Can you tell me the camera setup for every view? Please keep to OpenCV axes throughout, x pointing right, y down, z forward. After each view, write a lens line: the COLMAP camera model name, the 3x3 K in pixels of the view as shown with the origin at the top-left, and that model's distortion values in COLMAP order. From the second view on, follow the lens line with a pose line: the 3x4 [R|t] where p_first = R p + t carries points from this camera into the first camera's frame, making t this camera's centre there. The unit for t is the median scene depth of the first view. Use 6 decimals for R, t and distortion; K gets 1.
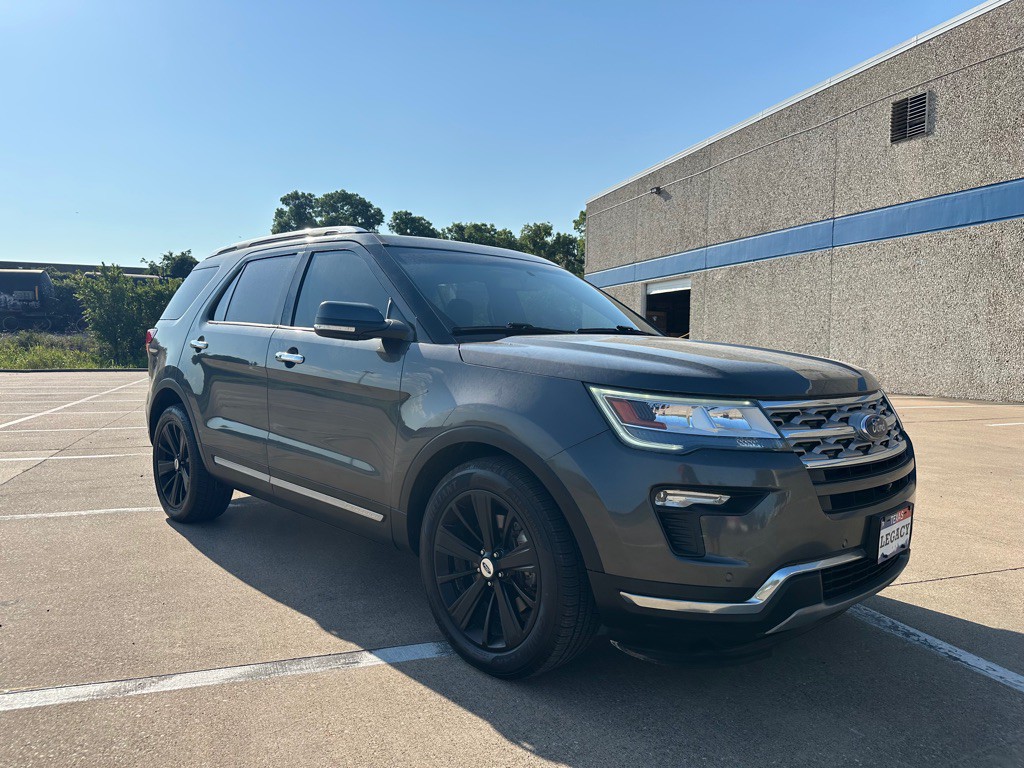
lens RADIAL K [[742.9, 0, 516.5], [0, 742.9, 379.5], [0, 0, 1]] dist [0.039359, -0.052907]
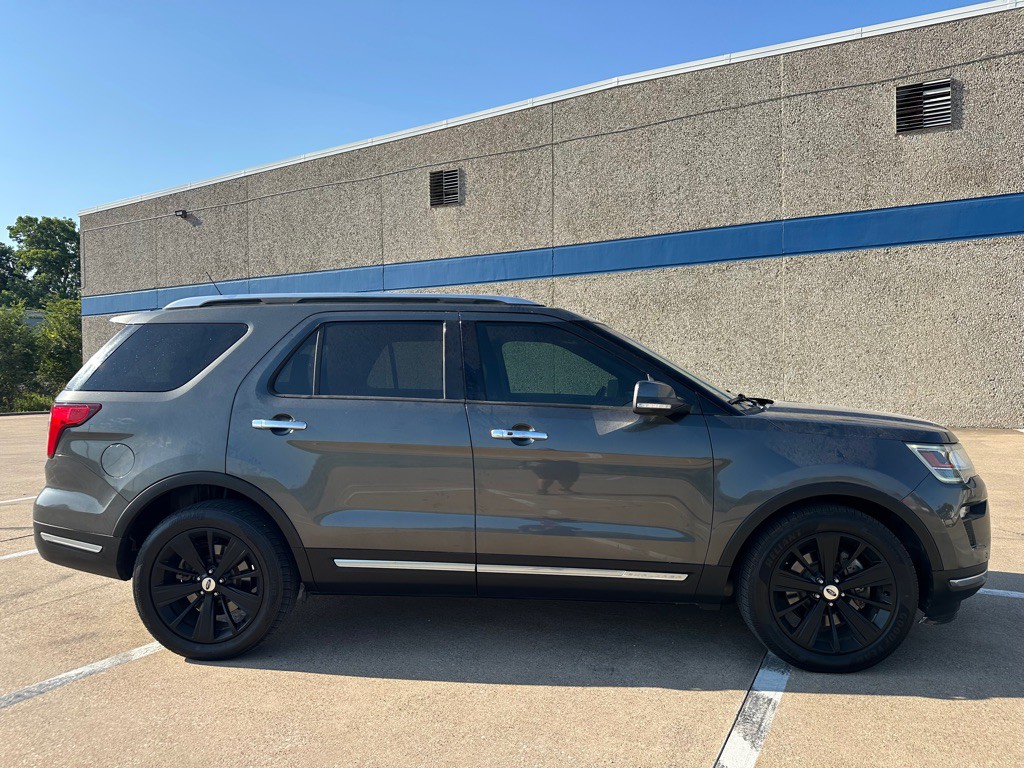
lens RADIAL K [[742.9, 0, 498.7], [0, 742.9, 389.7], [0, 0, 1]] dist [0.039359, -0.052907]
pose [[0.730816, -0.033059, 0.681774, -0.235876], [0.045646, 0.998958, -0.000491, -0.021667], [-0.681047, 0.031479, 0.731563, 0.076931]]
